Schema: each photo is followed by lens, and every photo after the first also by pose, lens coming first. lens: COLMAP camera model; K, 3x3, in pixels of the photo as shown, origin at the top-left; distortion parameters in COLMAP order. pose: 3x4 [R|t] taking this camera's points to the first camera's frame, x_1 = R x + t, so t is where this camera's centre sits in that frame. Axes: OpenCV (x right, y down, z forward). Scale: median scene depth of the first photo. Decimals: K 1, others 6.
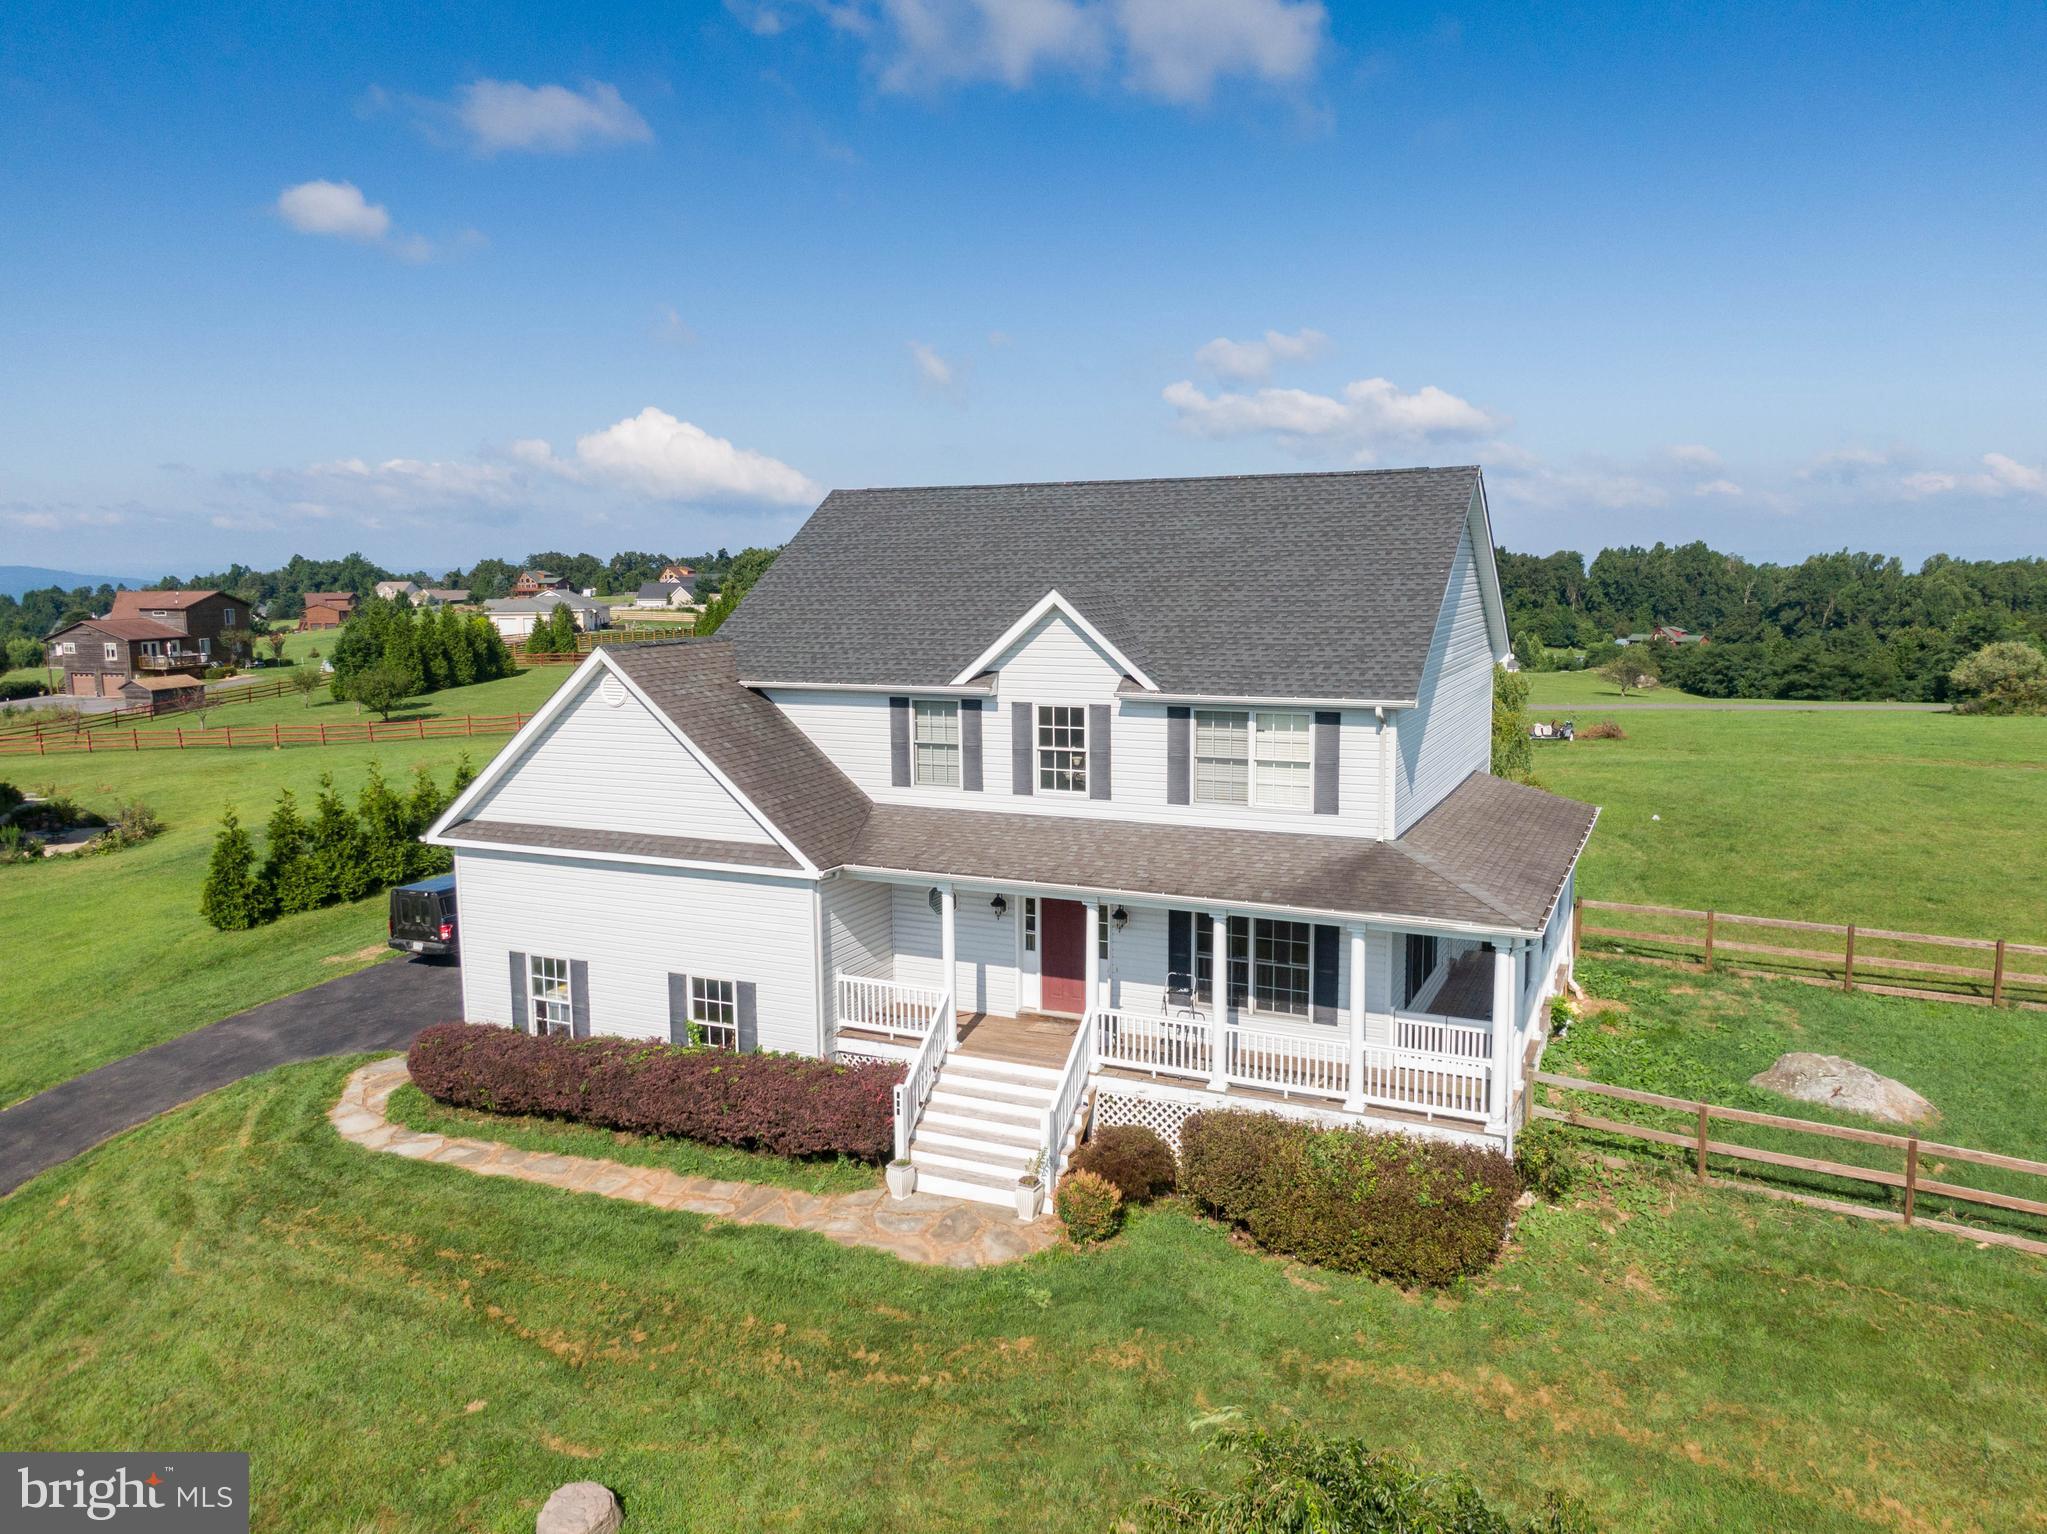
lens RADIAL K [[1460.8, 0, 1026.2], [0, 1460.8, 759.7], [0, 0, 1]] dist [0.033831, -0.052039]
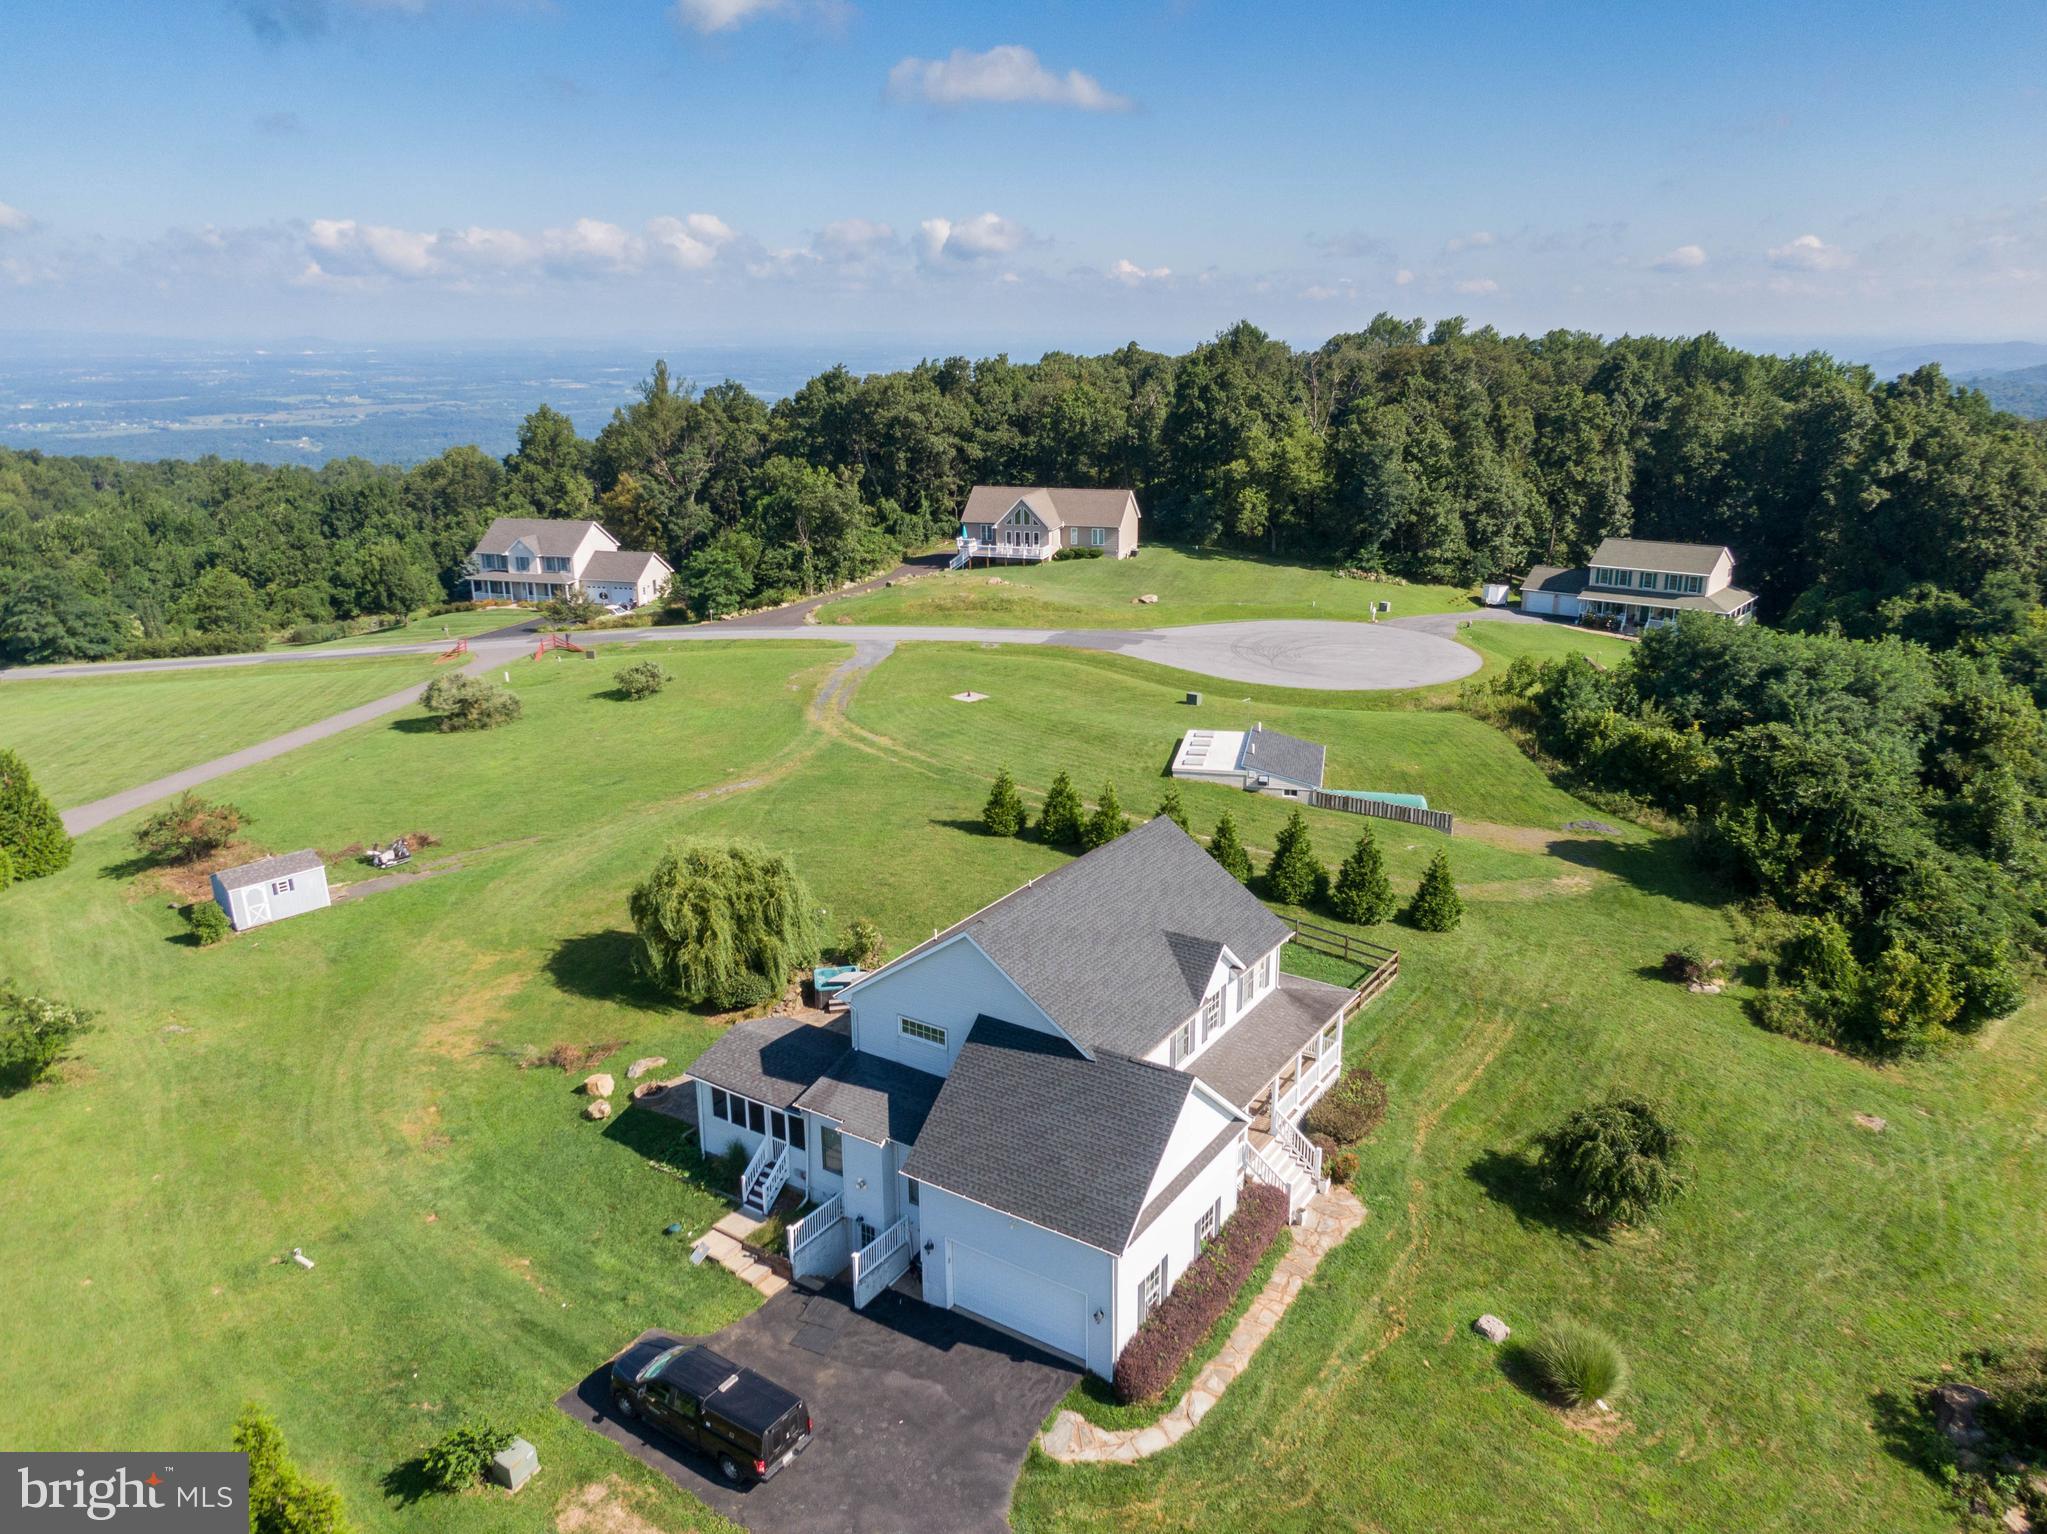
lens RADIAL K [[1457.3, 0, 1026.6], [0, 1457.3, 763.7], [0, 0, 1]] dist [0.050623, -0.087261]
pose [[0.135215, -0.274595, 0.952006, -1.886046], [0.133815, 0.957088, 0.257054, -0.911802], [-0.981738, 0.092635, 0.166158, 0.879334]]
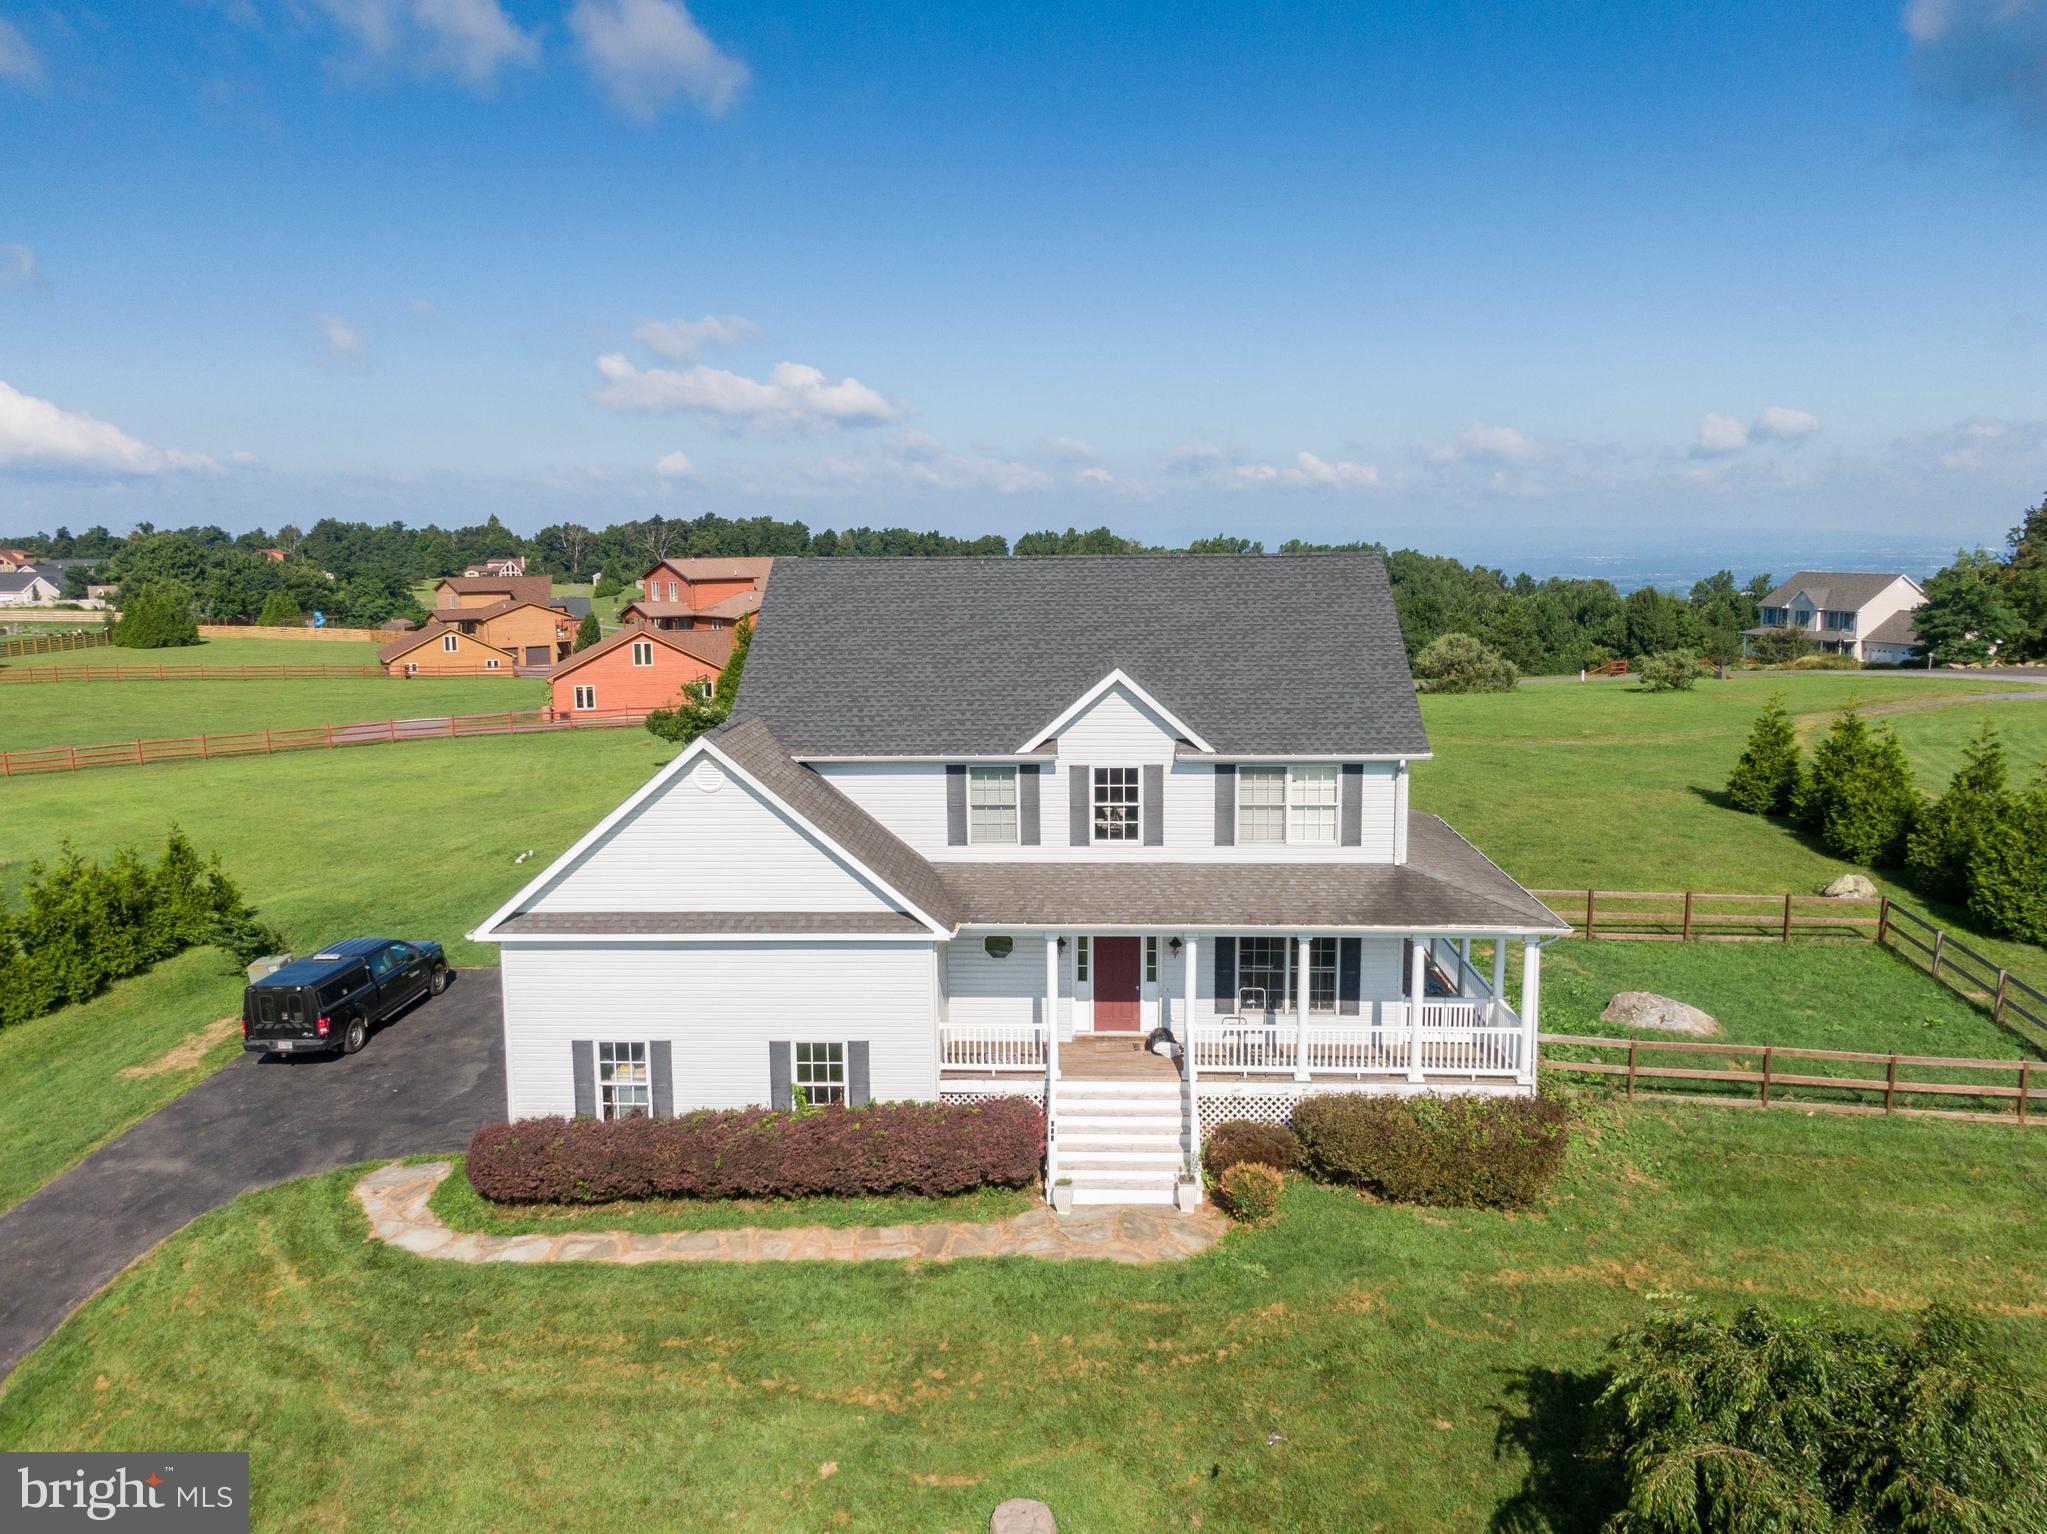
lens RADIAL K [[1453.1, 0, 1025.1], [0, 1453.1, 760.2], [0, 0, 1]] dist [0.041461, -0.063071]
pose [[0.924886, -0.057190, 0.375920, -0.469734], [0.051259, 0.998353, 0.025769, -0.075133], [-0.376775, -0.004564, 0.926294, -0.034061]]
